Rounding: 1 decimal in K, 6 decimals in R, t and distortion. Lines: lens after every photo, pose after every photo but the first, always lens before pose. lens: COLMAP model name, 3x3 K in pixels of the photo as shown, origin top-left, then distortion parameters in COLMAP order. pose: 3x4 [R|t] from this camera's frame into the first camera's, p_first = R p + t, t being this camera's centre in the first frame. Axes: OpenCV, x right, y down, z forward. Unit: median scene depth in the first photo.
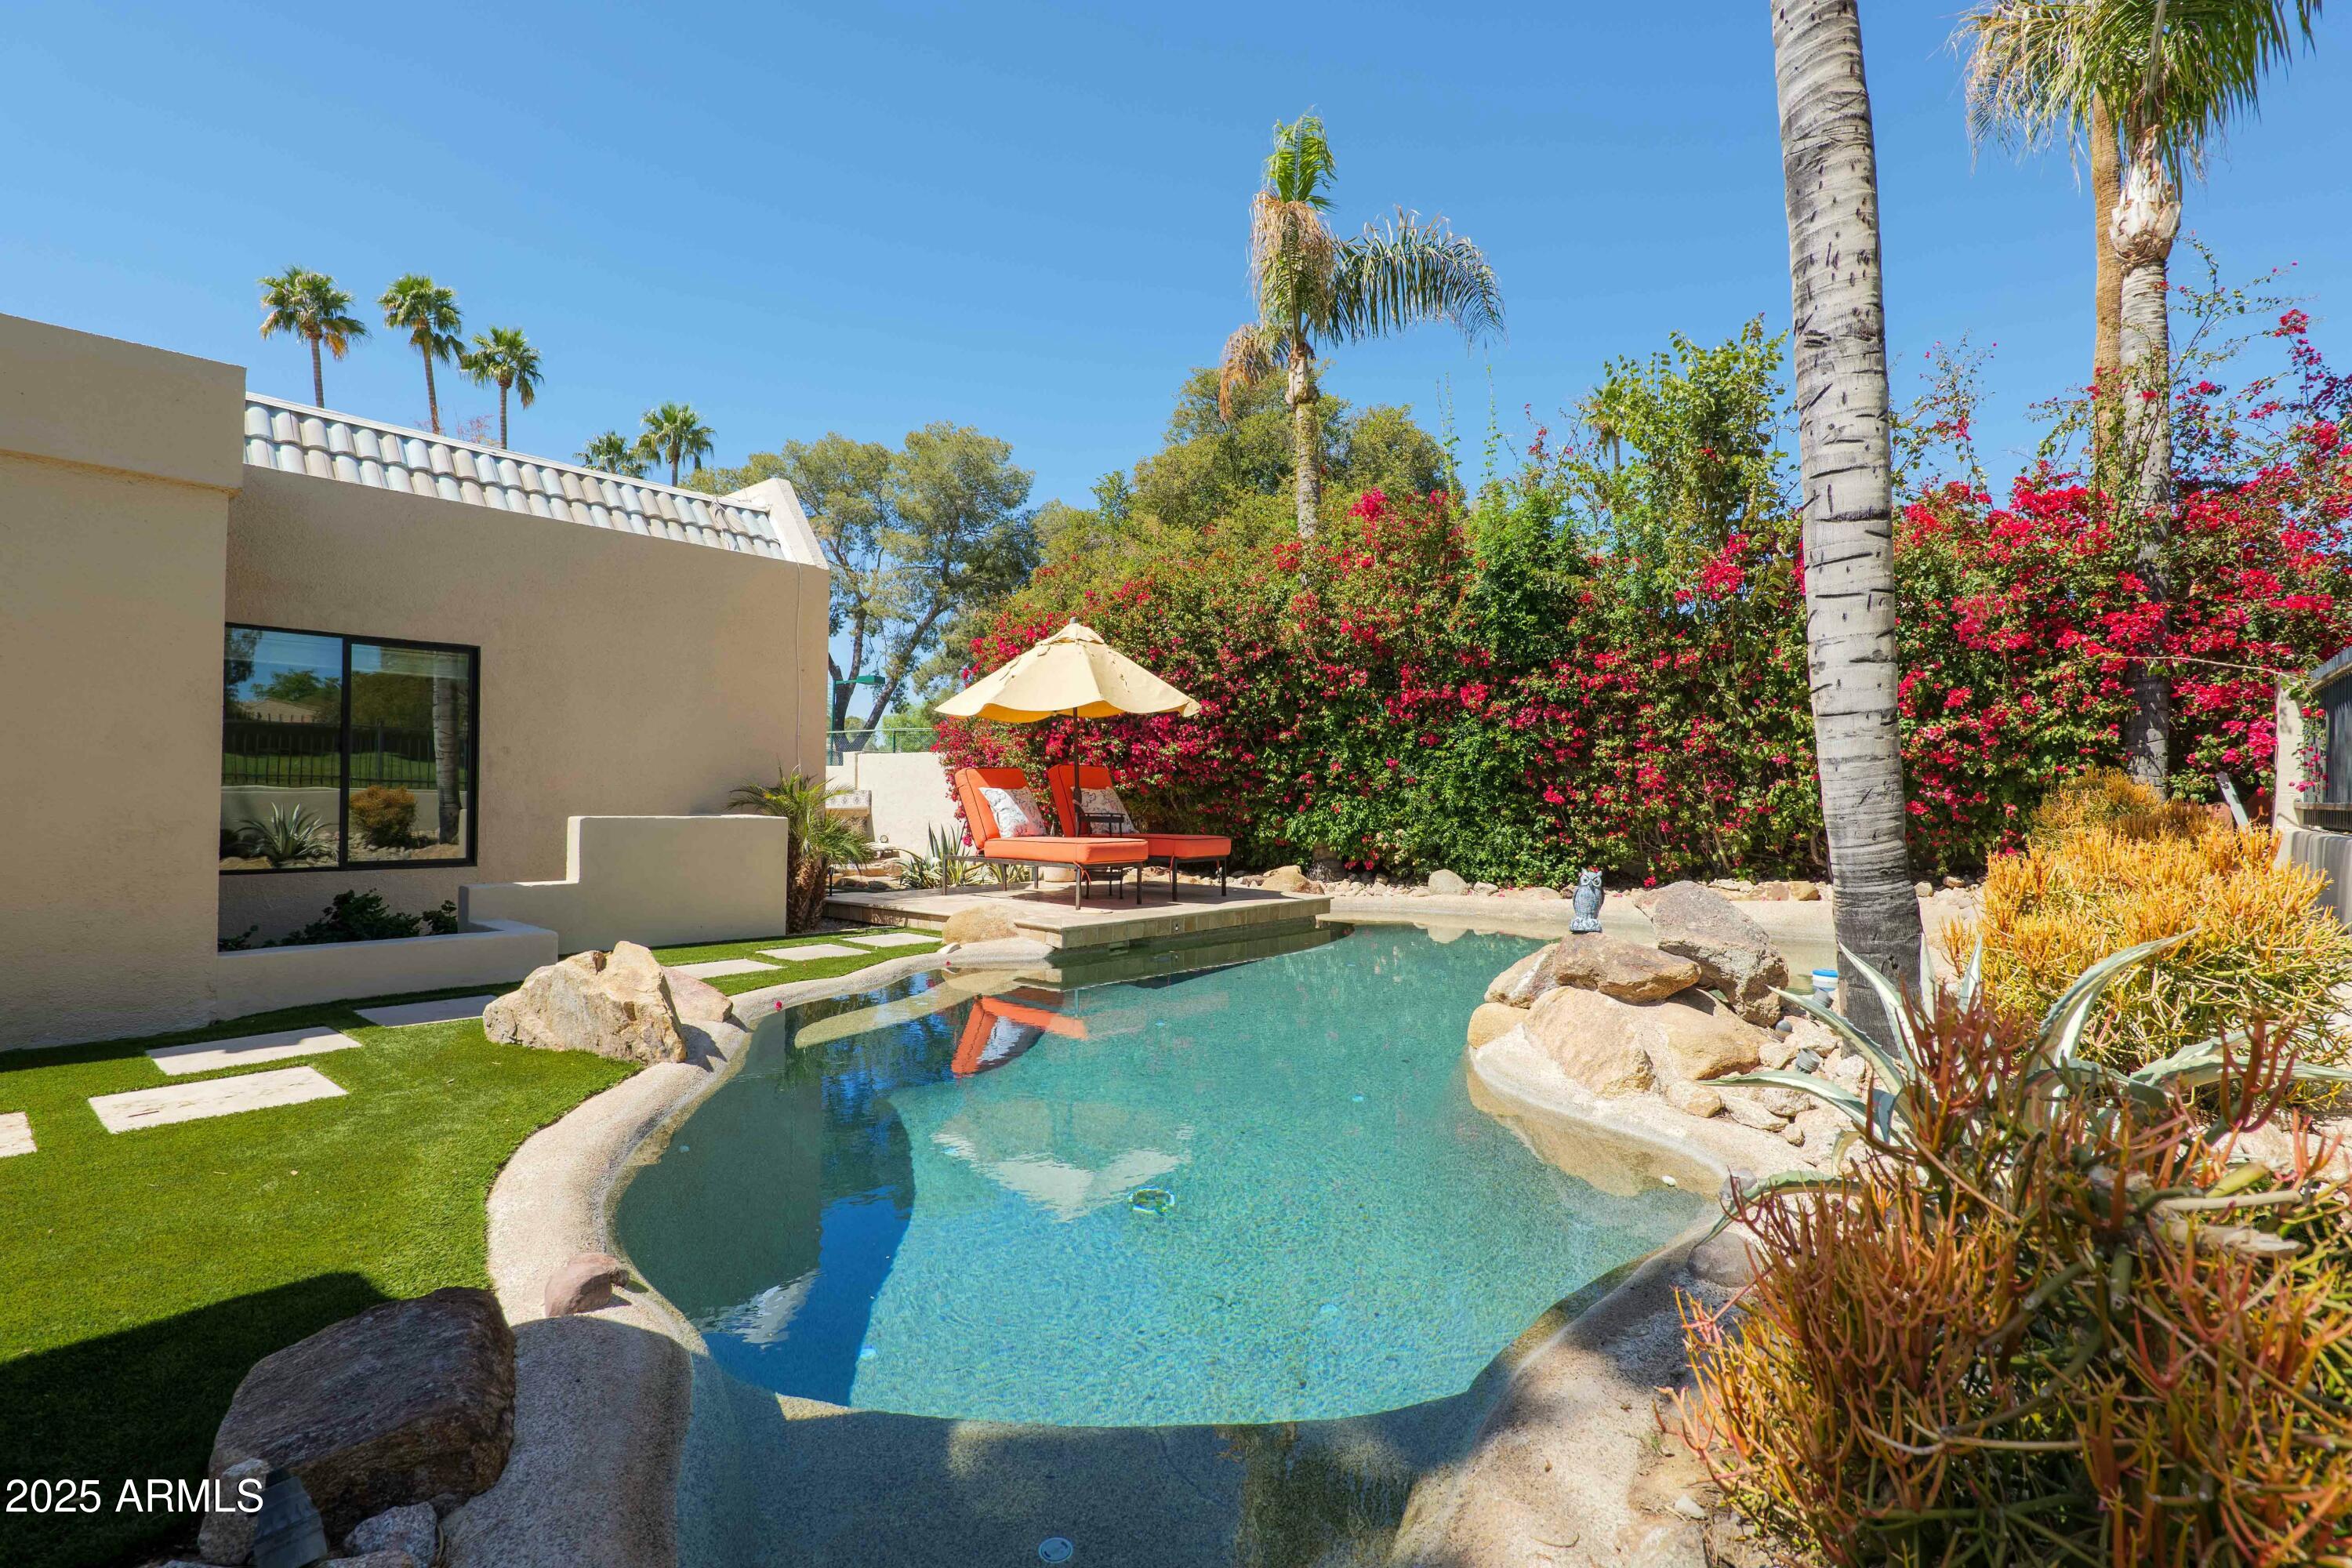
lens RADIAL K [[1080.0, 0, 1177.7], [0, 1080.0, 786.2], [0, 0, 1]] dist [-0.003279, -0.000205]
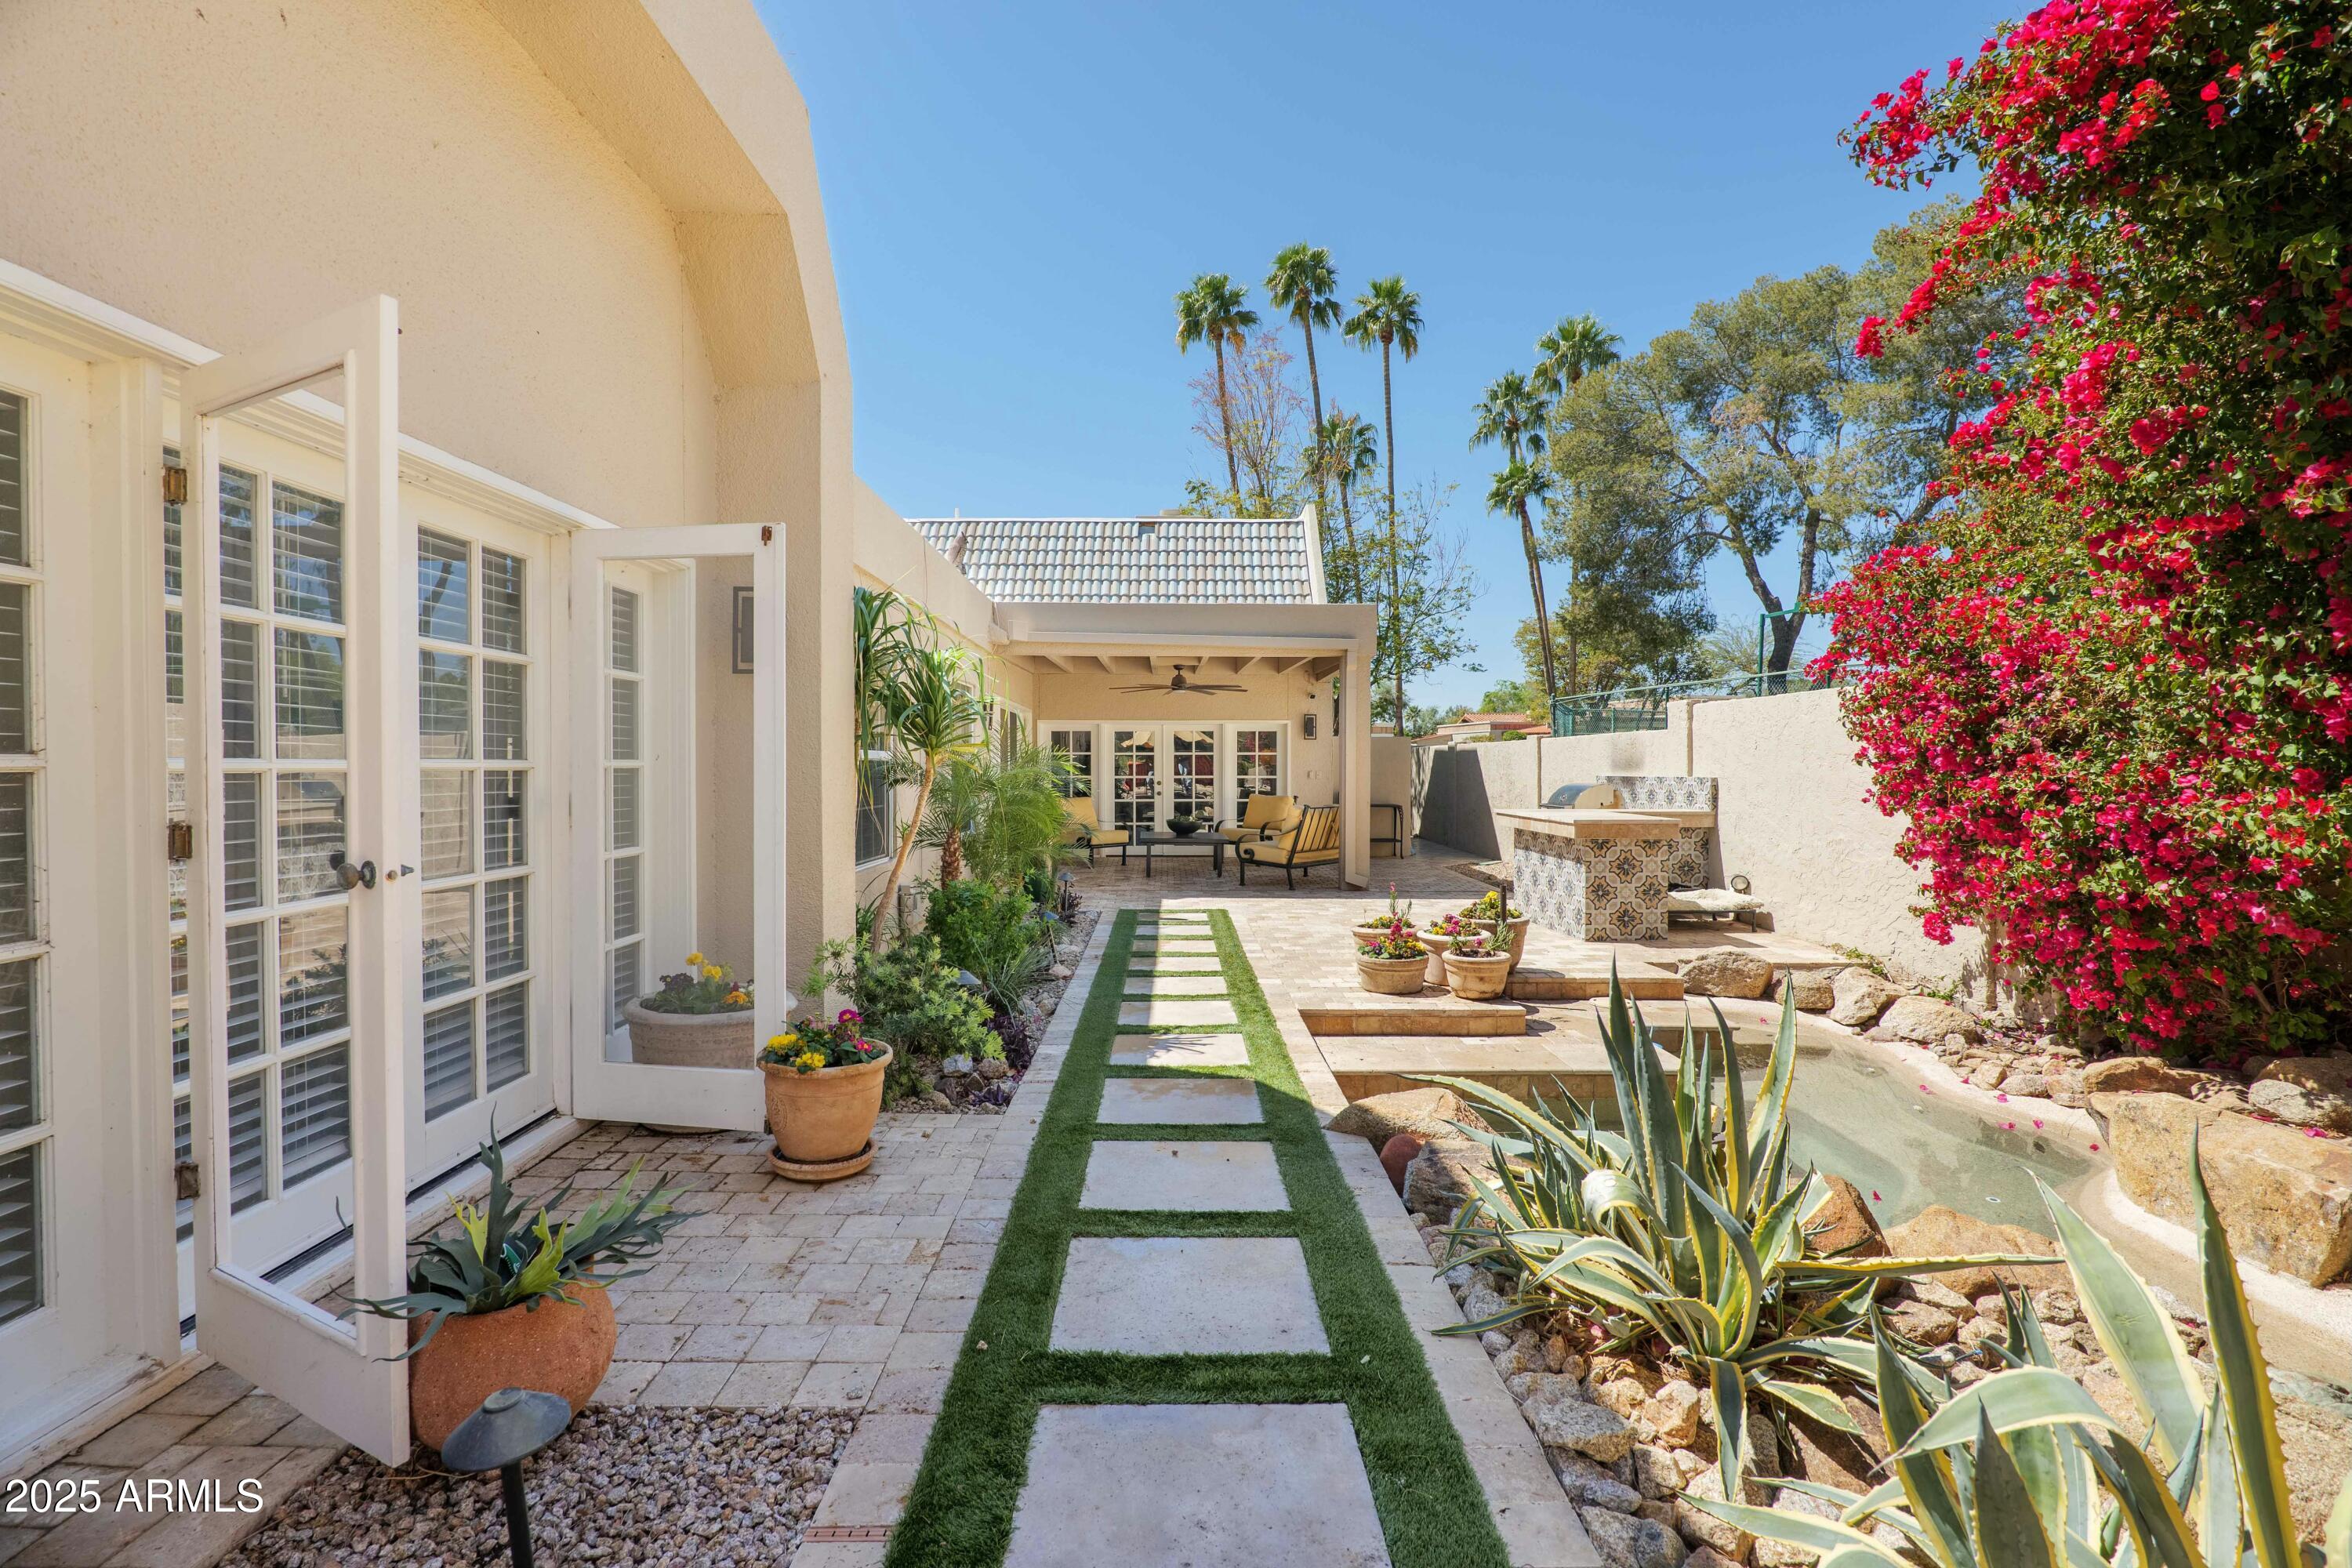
lens RADIAL K [[1080.0, 0, 1179.7], [0, 1080.0, 786.1], [0, 0, 1]] dist [-0.003279, -0.000205]
pose [[0.661212, 0.000299, -0.750199, -0.036227], [0.018295, 0.999696, 0.016523, -0.002220], [0.749976, -0.024650, 0.661006, 0.228271]]
